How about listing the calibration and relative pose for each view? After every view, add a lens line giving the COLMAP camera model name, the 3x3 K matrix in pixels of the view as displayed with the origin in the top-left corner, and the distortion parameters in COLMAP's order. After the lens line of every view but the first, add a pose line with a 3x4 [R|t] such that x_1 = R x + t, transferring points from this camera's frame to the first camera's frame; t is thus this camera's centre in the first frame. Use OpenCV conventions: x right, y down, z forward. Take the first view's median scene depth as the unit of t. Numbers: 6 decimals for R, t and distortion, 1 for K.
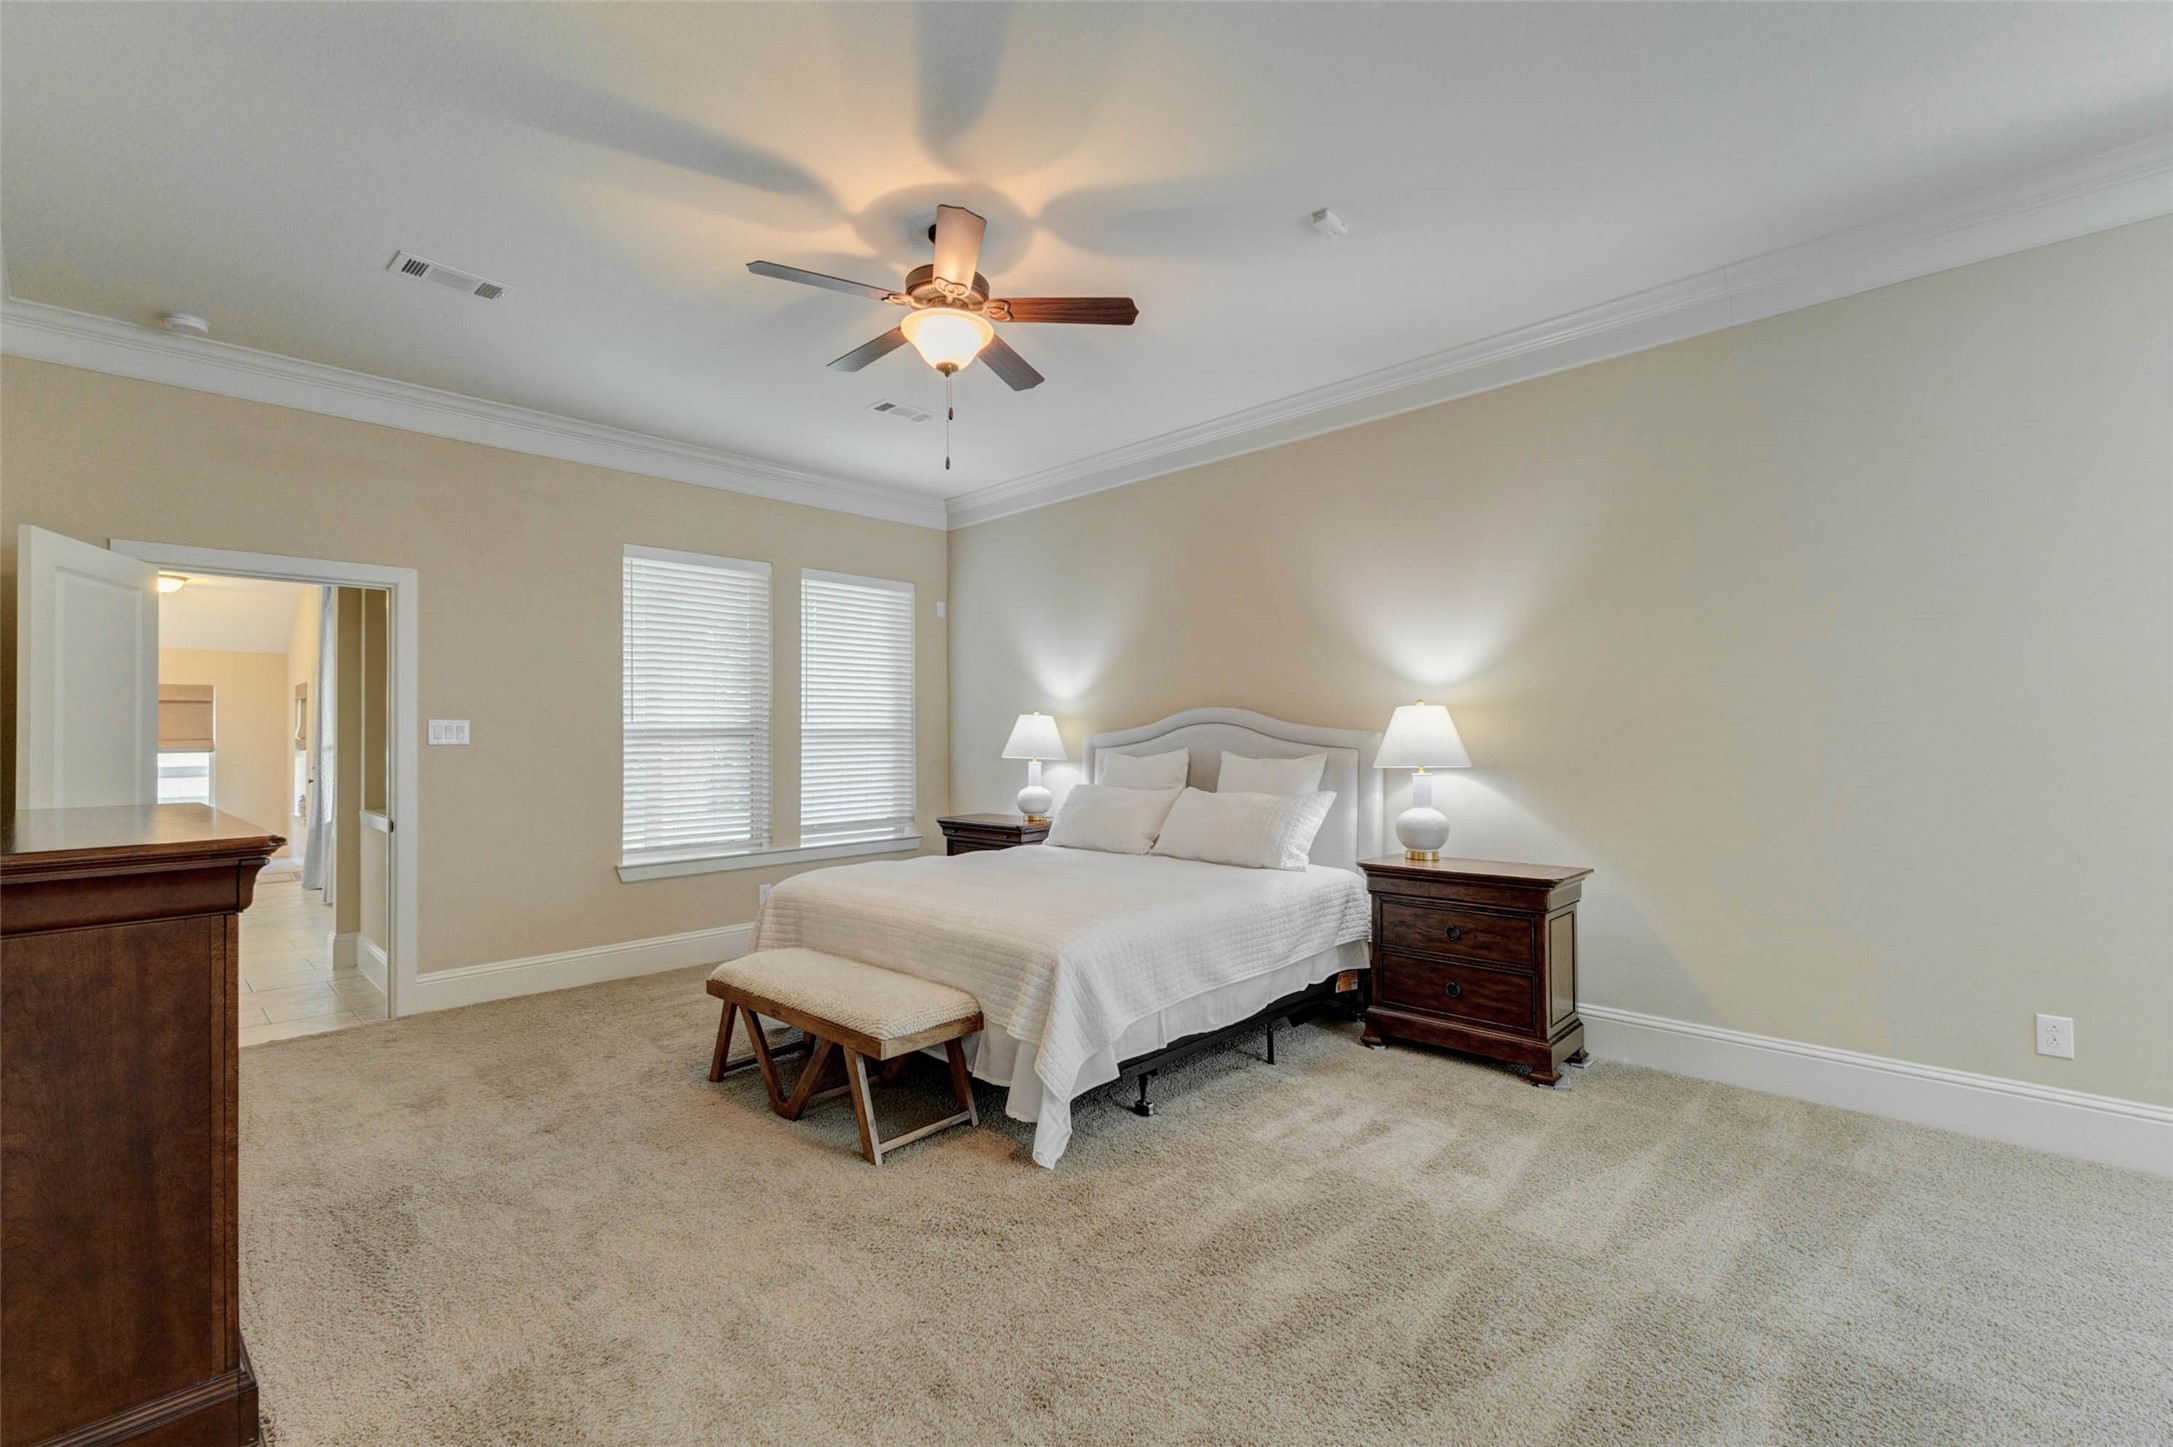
lens RADIAL K [[948.8, 0, 1113.5], [0, 948.8, 723.0], [0, 0, 1]] dist [0.000074, -0.000711]
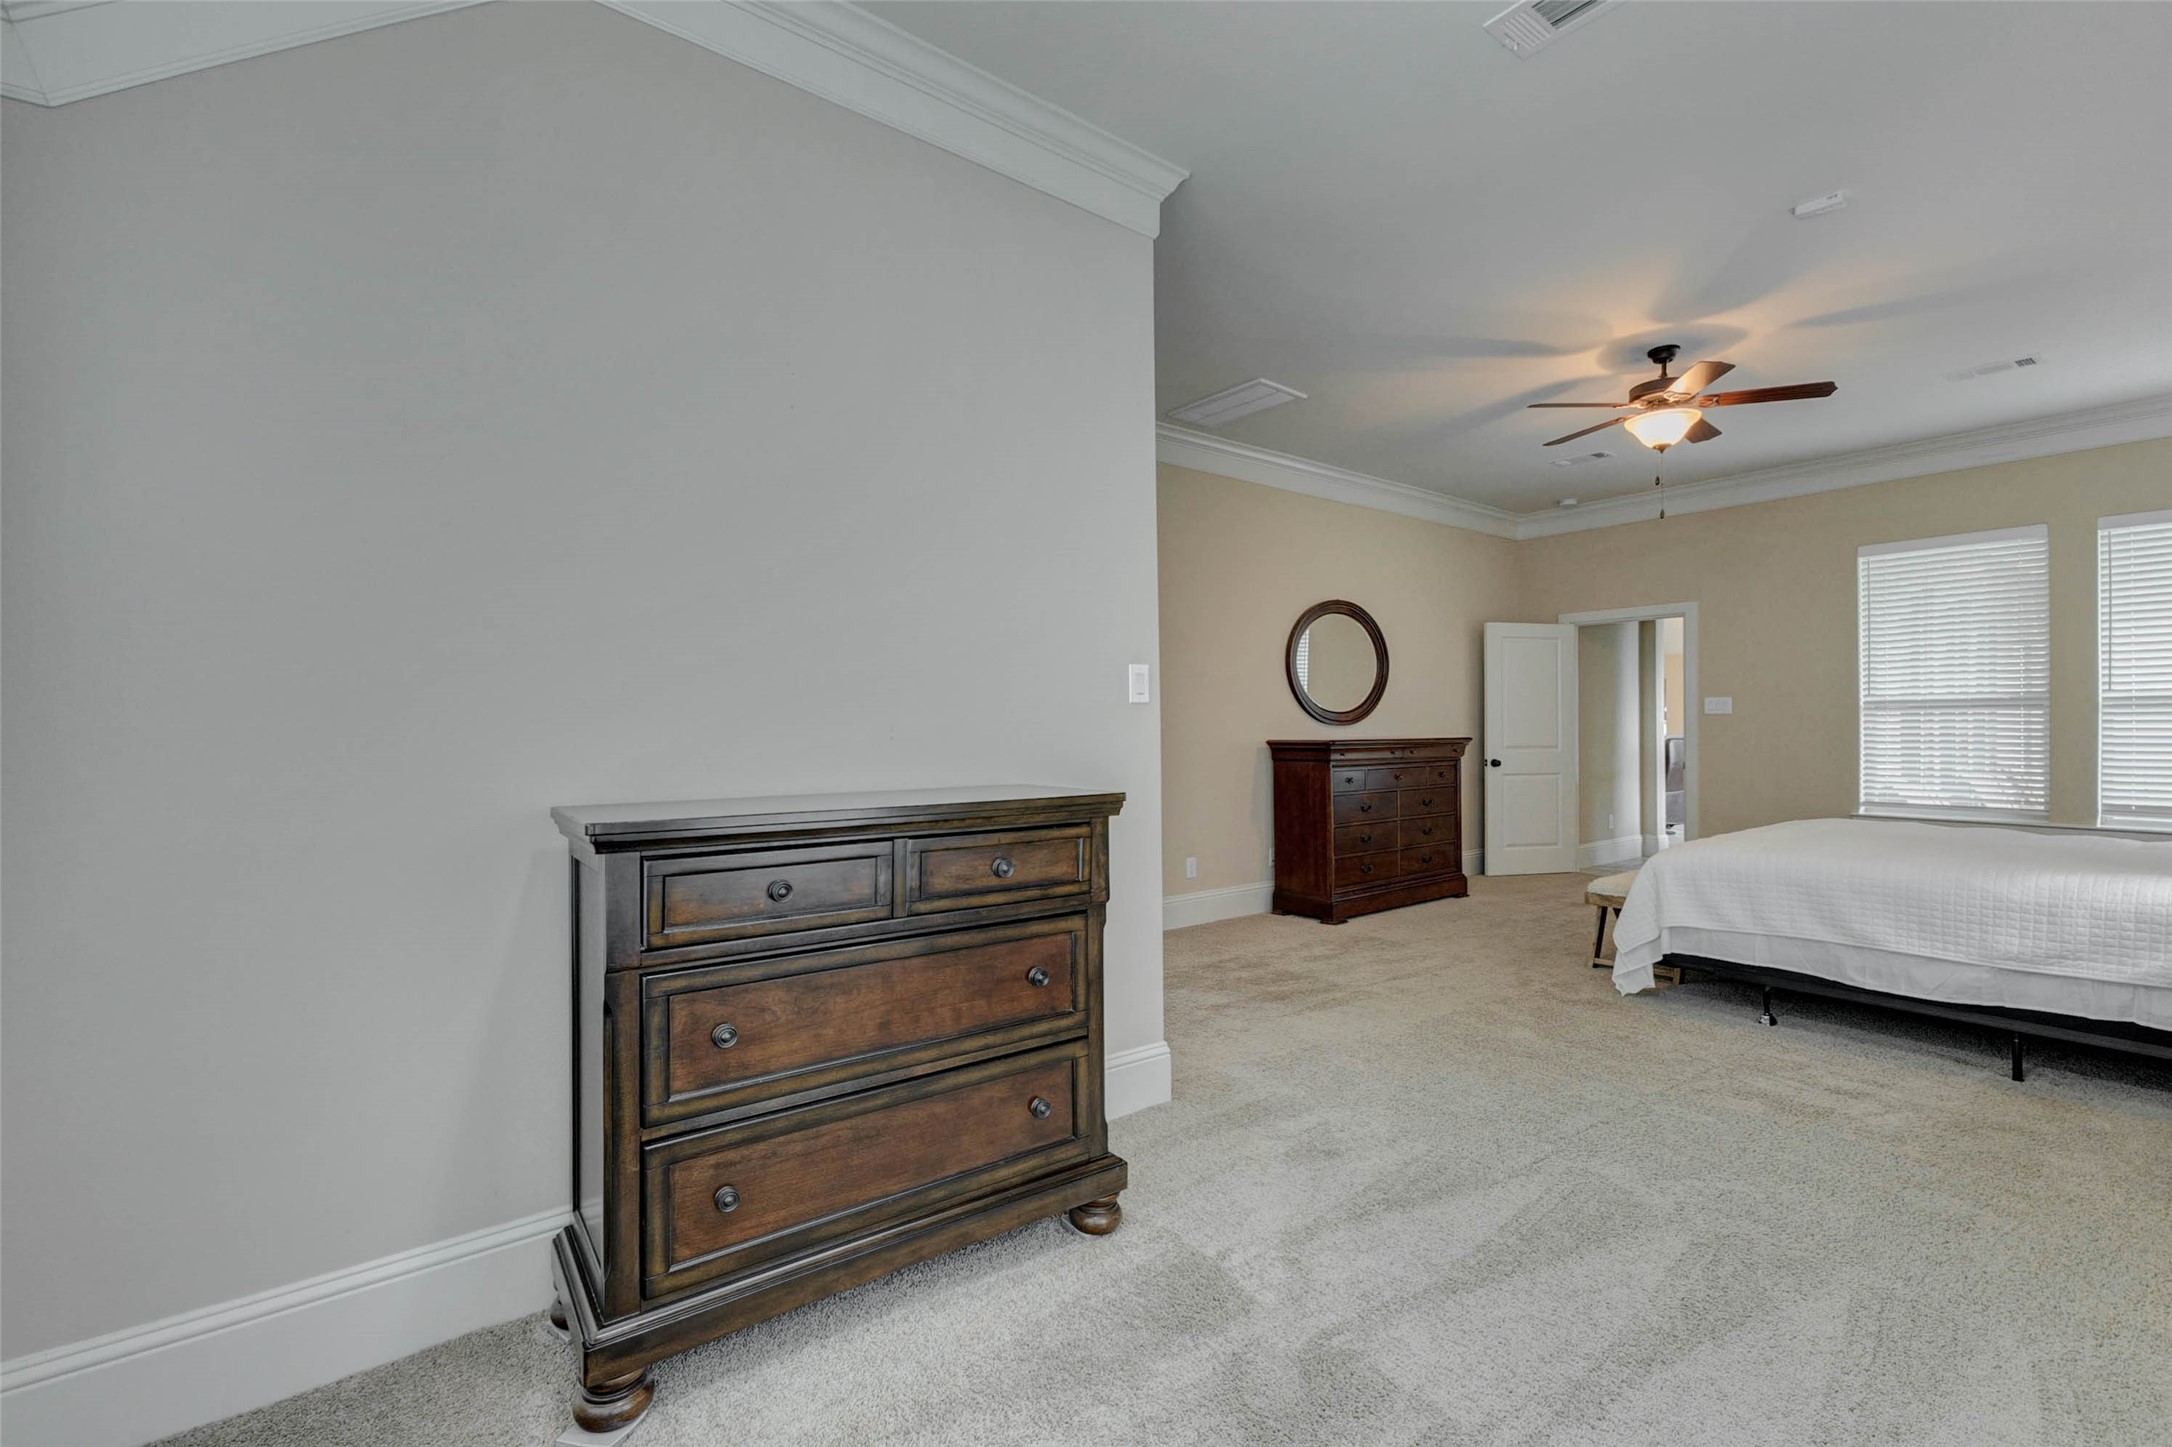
lens RADIAL K [[937.1, 0, 1086.0], [0, 937.1, 723.5], [0, 0, 1]] dist [0.001967, 0.000104]
pose [[-0.156306, 0.006152, -0.987689, 0.929646], [0.019665, 0.999802, 0.003116, 0.013425], [0.987513, -0.018936, -0.156396, 0.248901]]
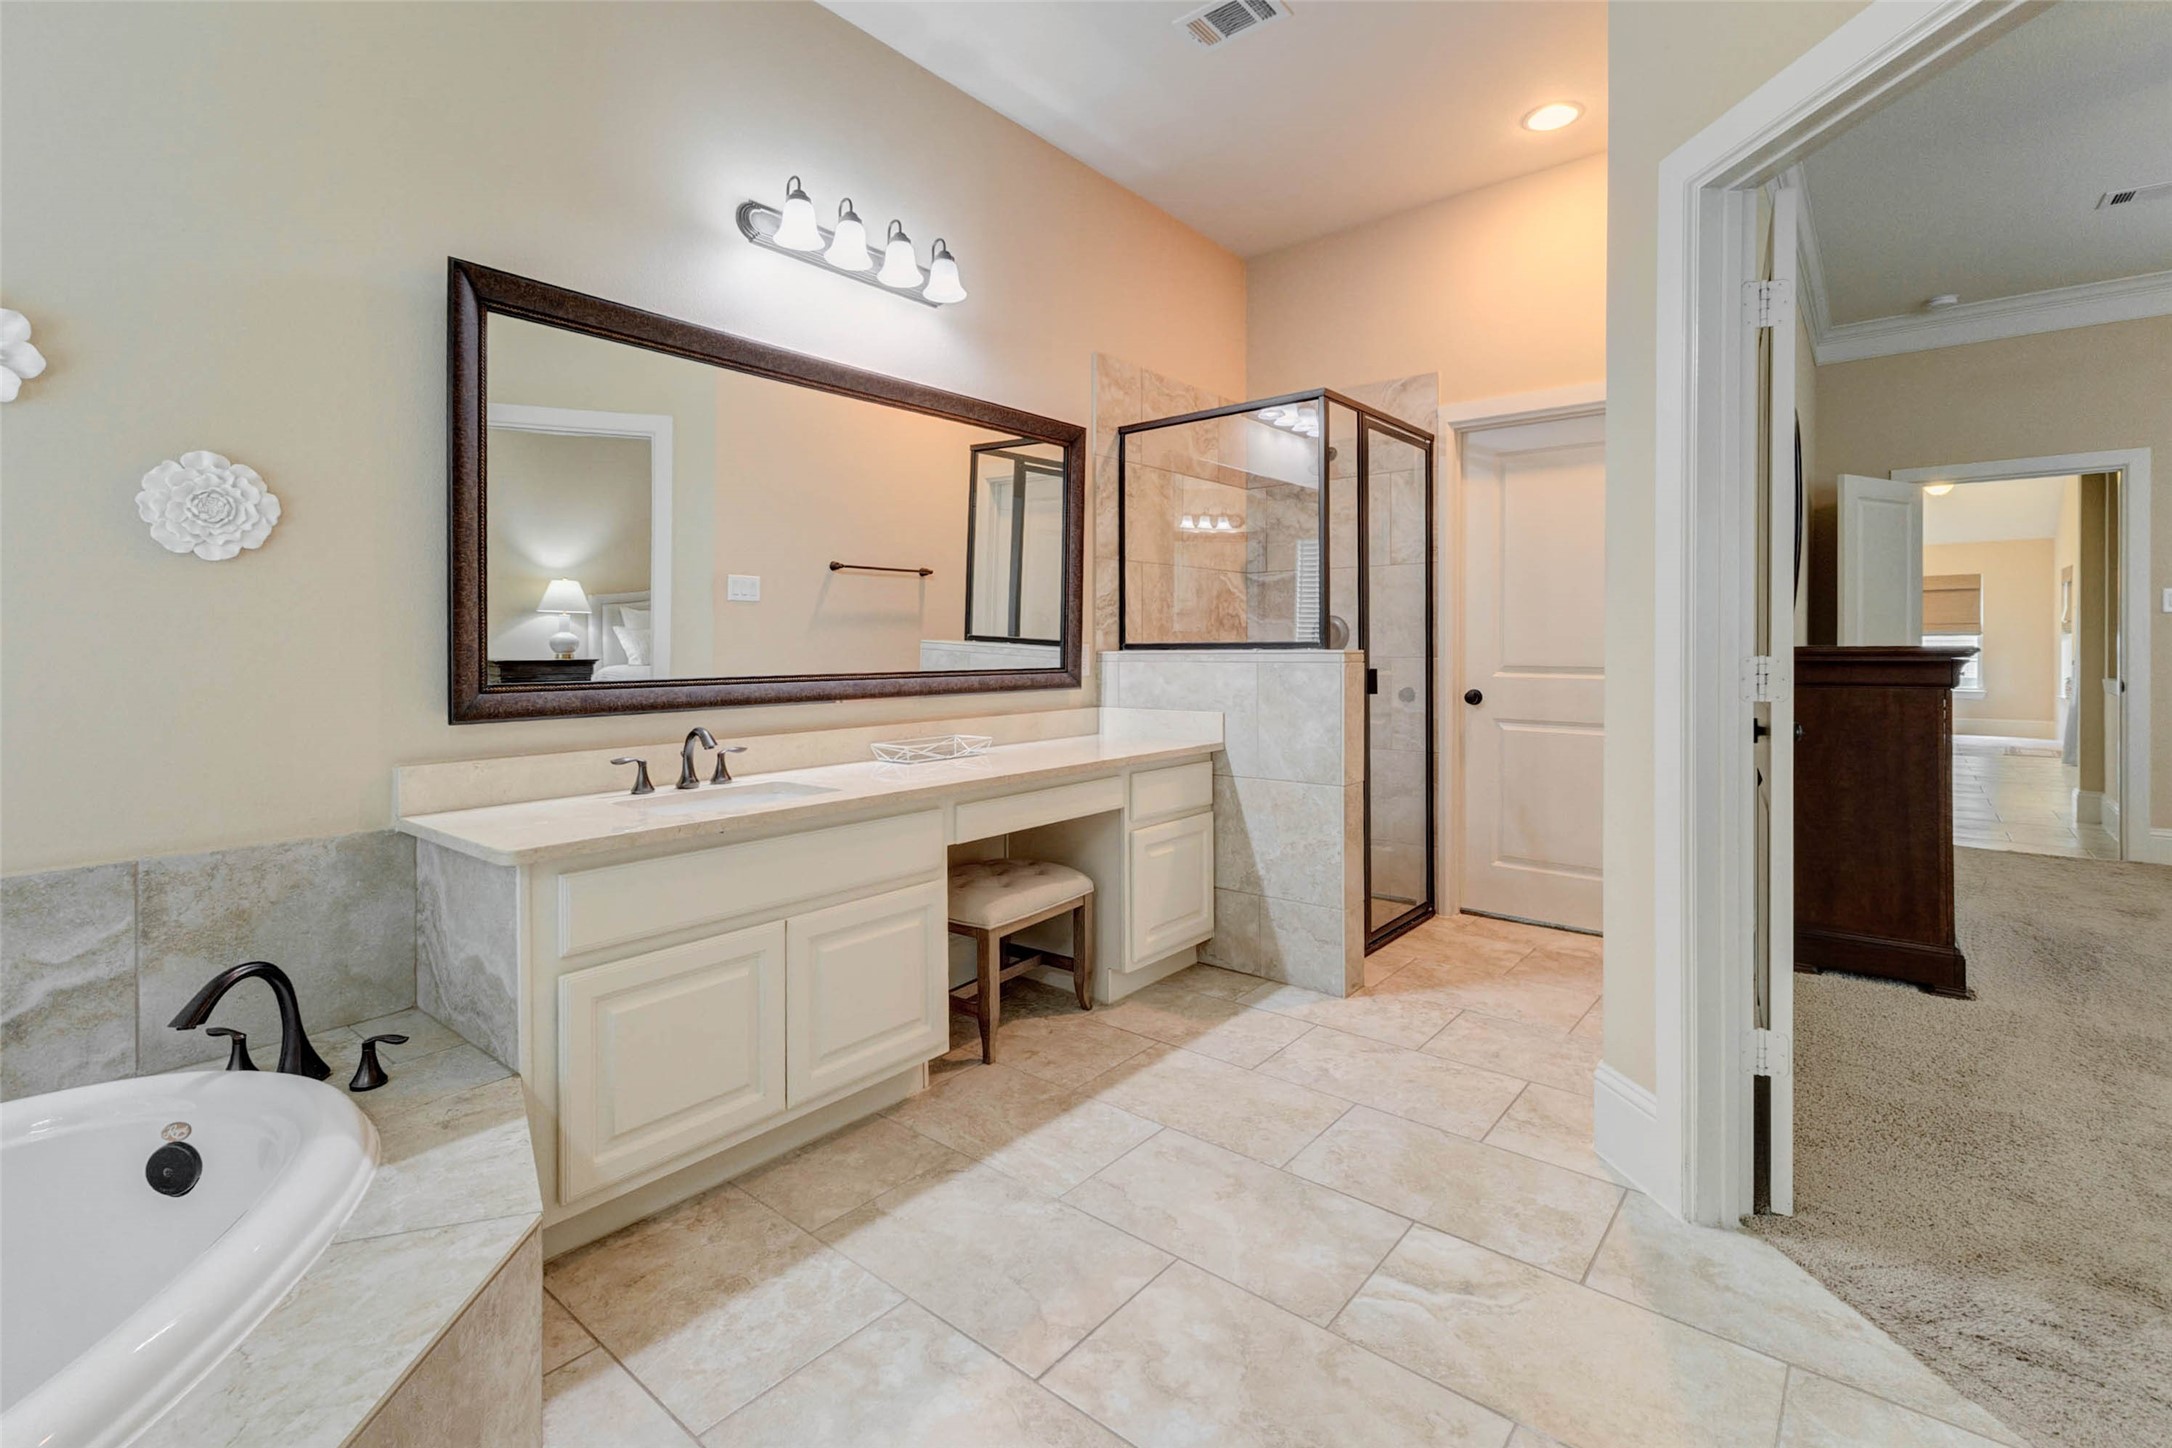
lens RADIAL K [[977.0, 0, 1093.3], [0, 977.0, 651.7], [0, 0, 1]] dist [0.015476, 0.000053]
pose [[0.073967, 0.017109, -0.997114, 0.300389], [0.019986, 0.999627, 0.018635, 0.022654], [0.997060, -0.021307, 0.073597, -0.276690]]
